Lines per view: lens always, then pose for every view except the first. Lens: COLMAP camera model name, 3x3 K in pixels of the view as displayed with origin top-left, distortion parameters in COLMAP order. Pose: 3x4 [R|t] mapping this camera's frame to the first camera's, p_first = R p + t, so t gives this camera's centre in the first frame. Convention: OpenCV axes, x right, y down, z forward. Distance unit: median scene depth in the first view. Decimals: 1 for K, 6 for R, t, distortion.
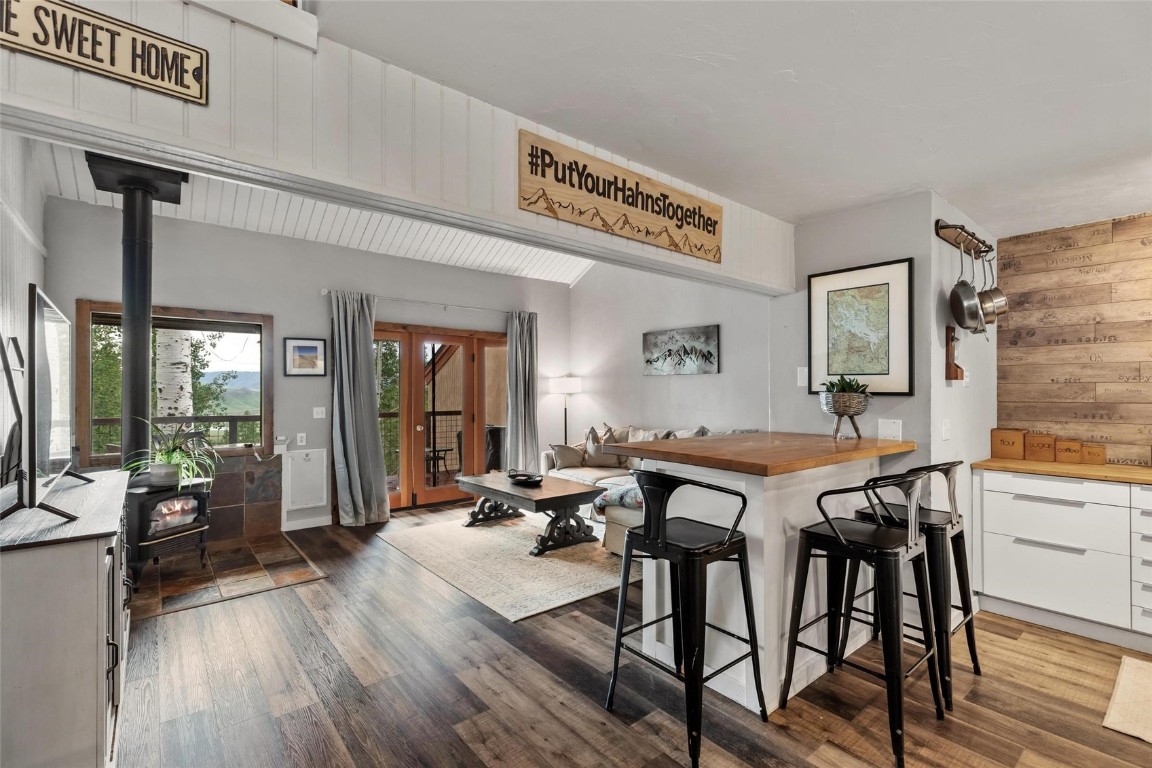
lens RADIAL K [[517.6, 0, 574.4], [0, 517.6, 392.8], [0, 0, 1]] dist [0.002572, 0.000161]
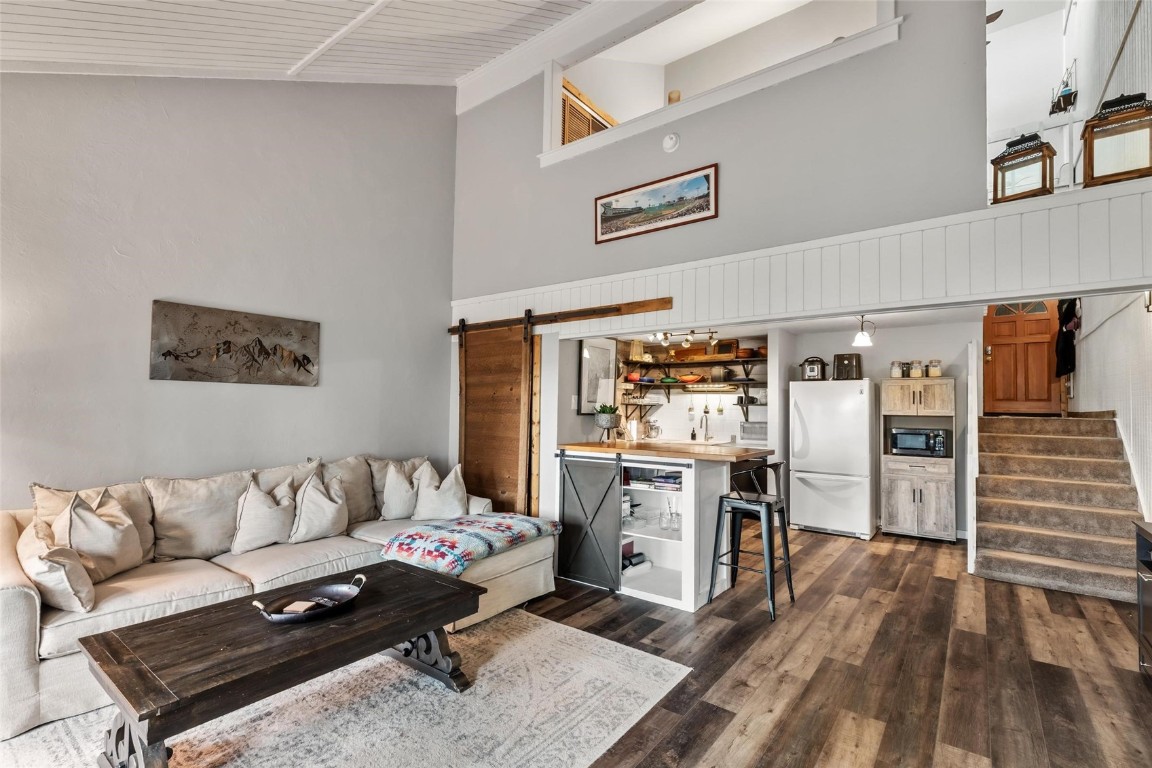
lens RADIAL K [[523.5, 0, 571.1], [0, 523.5, 388.3], [0, 0, 1]] dist [0.002459, 0.000200]
pose [[-0.220985, 0.032810, 0.974725, -0.694611], [-0.009288, 0.999318, -0.035744, -0.012771], [-0.975233, -0.016952, -0.220529, 0.997314]]
